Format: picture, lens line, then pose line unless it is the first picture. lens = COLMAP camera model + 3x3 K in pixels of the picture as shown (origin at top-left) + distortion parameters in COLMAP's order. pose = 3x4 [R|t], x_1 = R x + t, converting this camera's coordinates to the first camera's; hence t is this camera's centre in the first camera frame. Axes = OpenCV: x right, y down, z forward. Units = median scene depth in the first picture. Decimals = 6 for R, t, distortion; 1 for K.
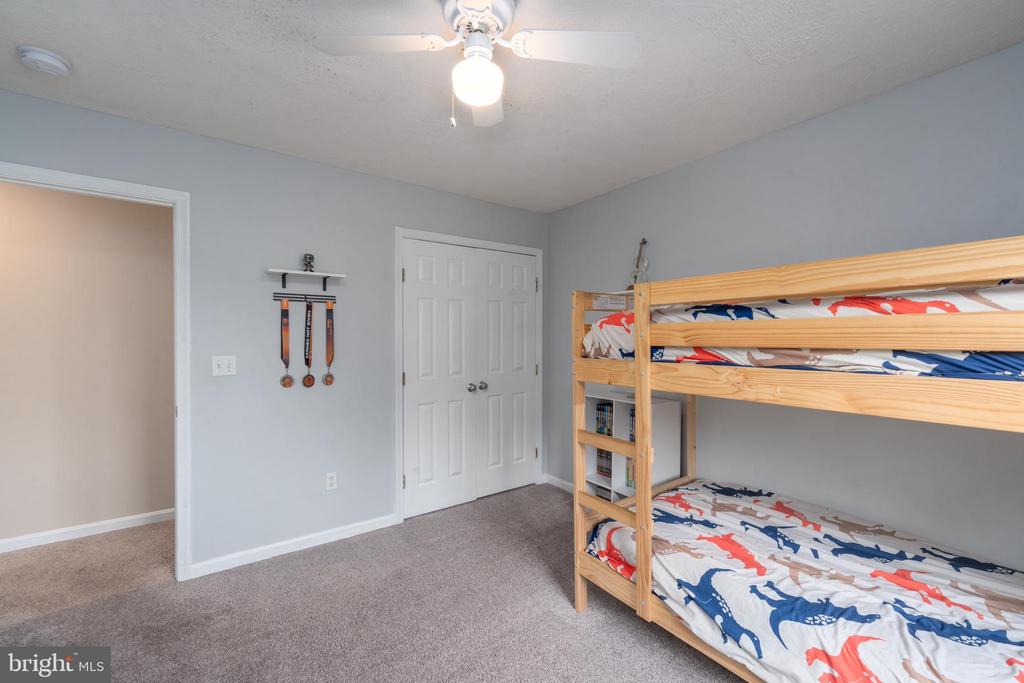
lens RADIAL K [[414.7, 0, 510.1], [0, 414.7, 341.7], [0, 0, 1]] dist [-0.000002, 0.000130]
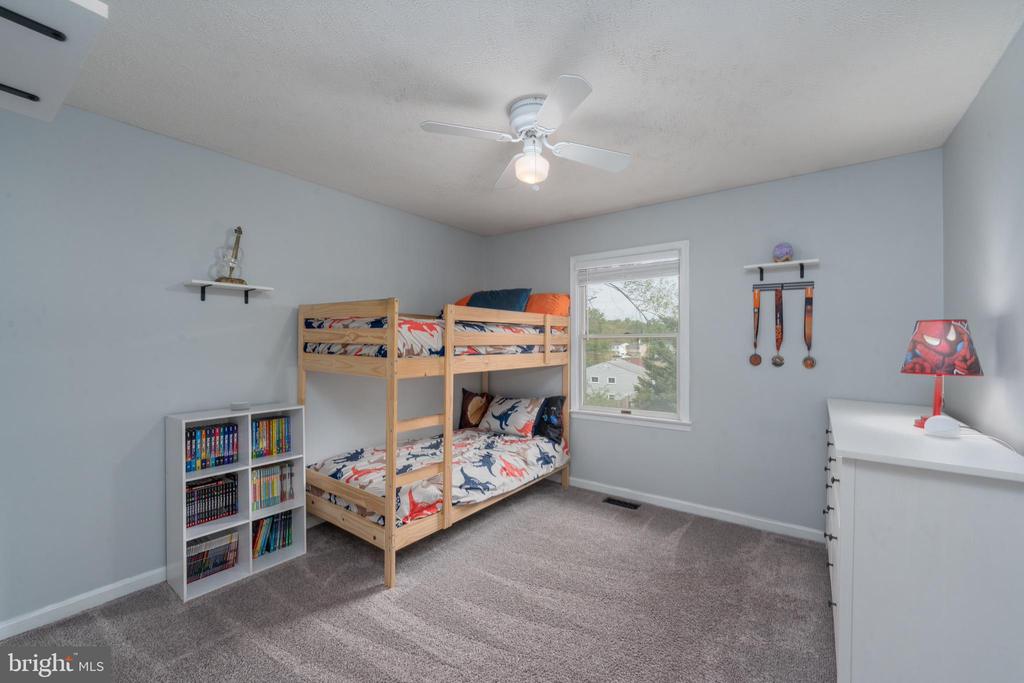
lens RADIAL K [[414.7, 0, 514.2], [0, 414.7, 336.8], [0, 0, 1]] dist [-0.000002, 0.000130]
pose [[-0.300353, 0.014083, 0.953724, -1.230791], [0.008874, 0.999889, -0.011970, -0.002563], [-0.953787, 0.004868, -0.300445, 1.258802]]
